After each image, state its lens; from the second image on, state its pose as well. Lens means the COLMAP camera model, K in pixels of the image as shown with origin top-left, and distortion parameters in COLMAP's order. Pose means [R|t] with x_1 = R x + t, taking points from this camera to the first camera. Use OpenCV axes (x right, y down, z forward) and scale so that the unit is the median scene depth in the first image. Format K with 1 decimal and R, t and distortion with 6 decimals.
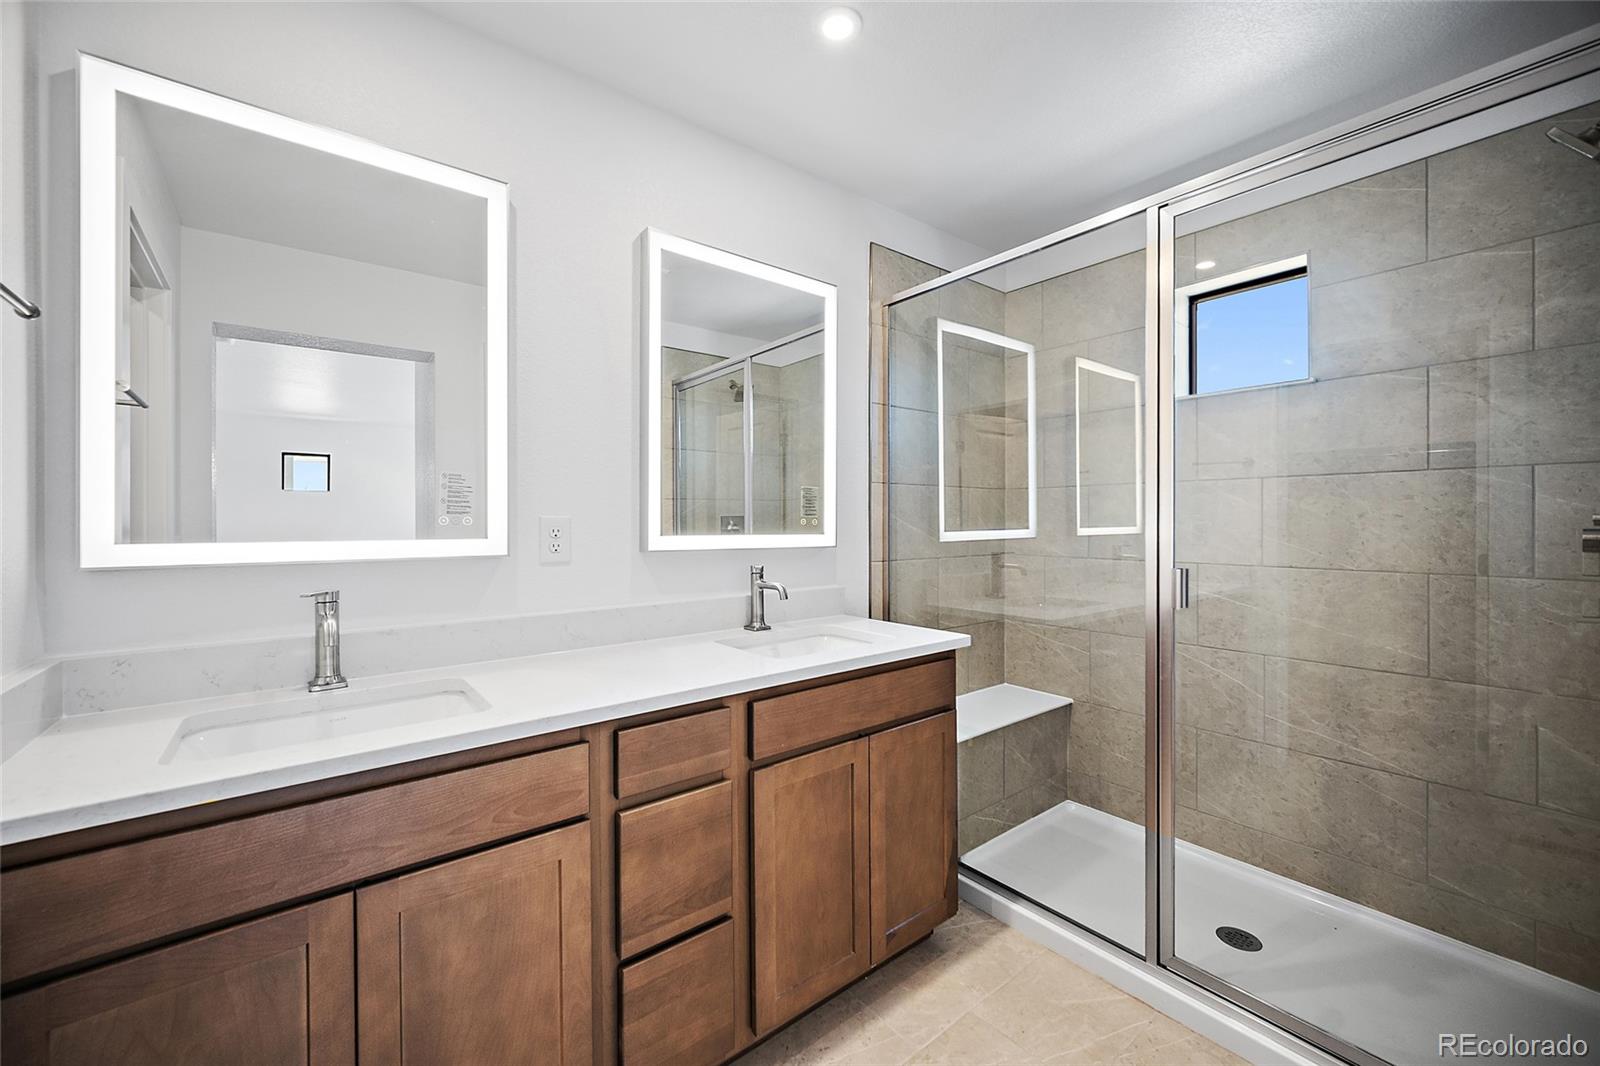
lens RADIAL K [[636.0, 0, 801.4], [0, 636.0, 494.1], [0, 0, 1]] dist [0.000116, 0.000032]
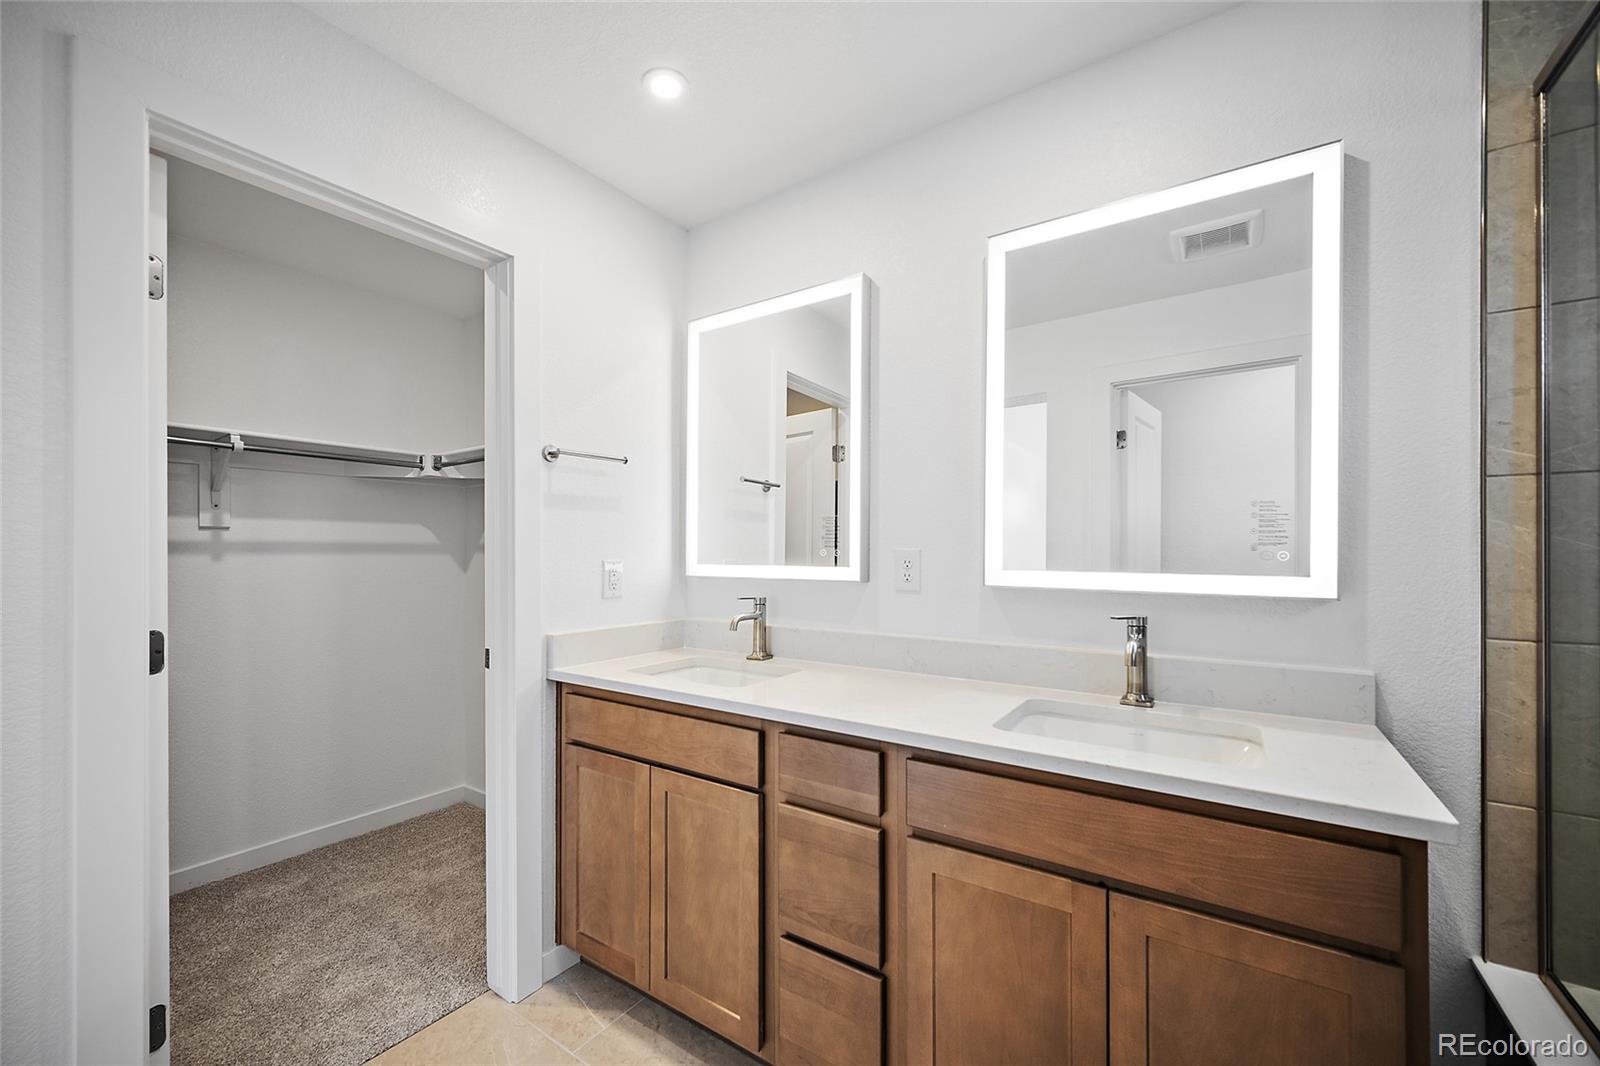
lens RADIAL K [[629.7, 0, 794.9], [0, 629.7, 540.7], [0, 0, 1]] dist [0.002826, 0.000390]
pose [[0.296170, -0.016078, -0.955000, 0.642894], [0.035254, 0.999361, -0.005892, 0.023273], [0.954485, -0.031922, 0.296547, 0.540194]]
